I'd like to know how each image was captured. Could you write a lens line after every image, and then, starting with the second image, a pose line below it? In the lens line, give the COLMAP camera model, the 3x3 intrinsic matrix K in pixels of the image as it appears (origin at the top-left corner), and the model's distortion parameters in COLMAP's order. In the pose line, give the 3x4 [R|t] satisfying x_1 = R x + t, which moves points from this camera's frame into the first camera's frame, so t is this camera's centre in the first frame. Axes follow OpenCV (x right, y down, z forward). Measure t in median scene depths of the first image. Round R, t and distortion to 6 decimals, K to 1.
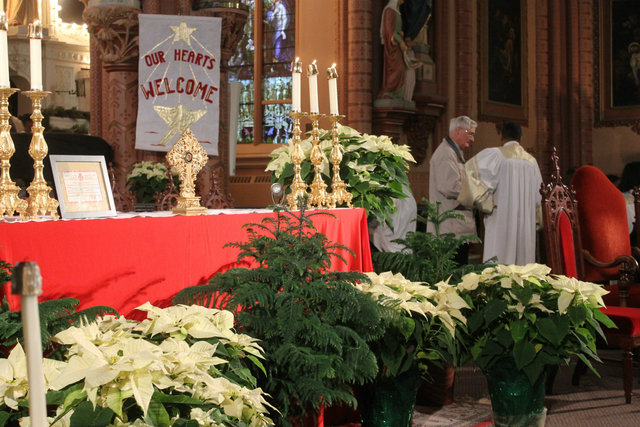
lens RADIAL K [[1050.2, 0, 317.8], [0, 1050.2, 209.7], [0, 0, 1]] dist [-0.023201, 0.000000]
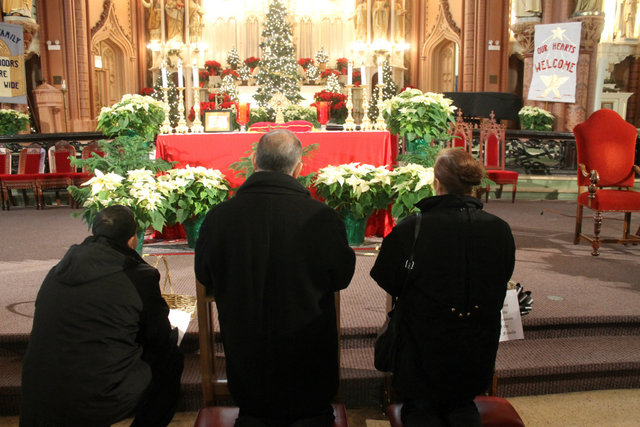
lens RADIAL K [[513.9, 0, 312.8], [0, 513.9, 231.5], [0, 0, 1]] dist [-0.134155, 0.073401]
pose [[0.609167, 0.173483, -0.773834, 0.322802], [-0.013662, 0.977930, 0.208484, -0.006983], [0.792924, -0.116430, 0.598093, 0.125417]]
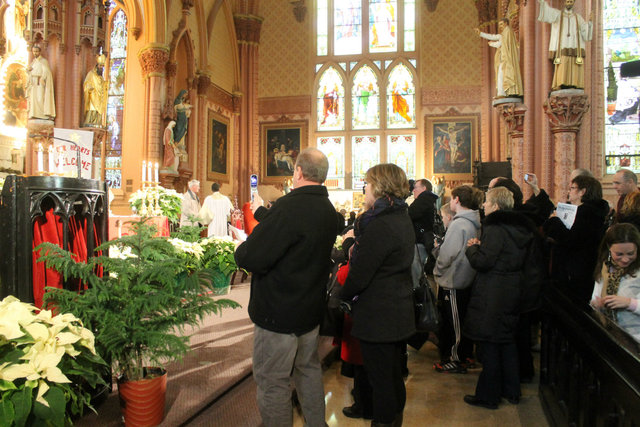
lens RADIAL K [[529.3, 0, 317.0], [0, 529.3, 218.1], [0, 0, 1]] dist [-0.141051, 0.090623]
pose [[0.935408, 0.015705, 0.353222, -0.031434], [-0.012324, 0.999854, -0.011818, 0.006453], [-0.353357, 0.006702, 0.935465, -0.185839]]
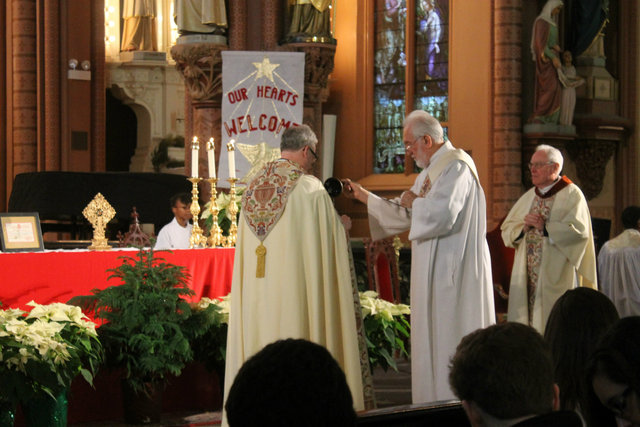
lens RADIAL K [[1525.9, 0, 299.3], [0, 1525.9, 234.1], [0, 0, 1]] dist [0.029906, 0.000000]
pose [[0.970563, 0.005881, -0.240774, 0.247079], [-0.008389, 0.999921, -0.009396, -0.000409], [0.240700, 0.011139, 0.970536, -0.380633]]
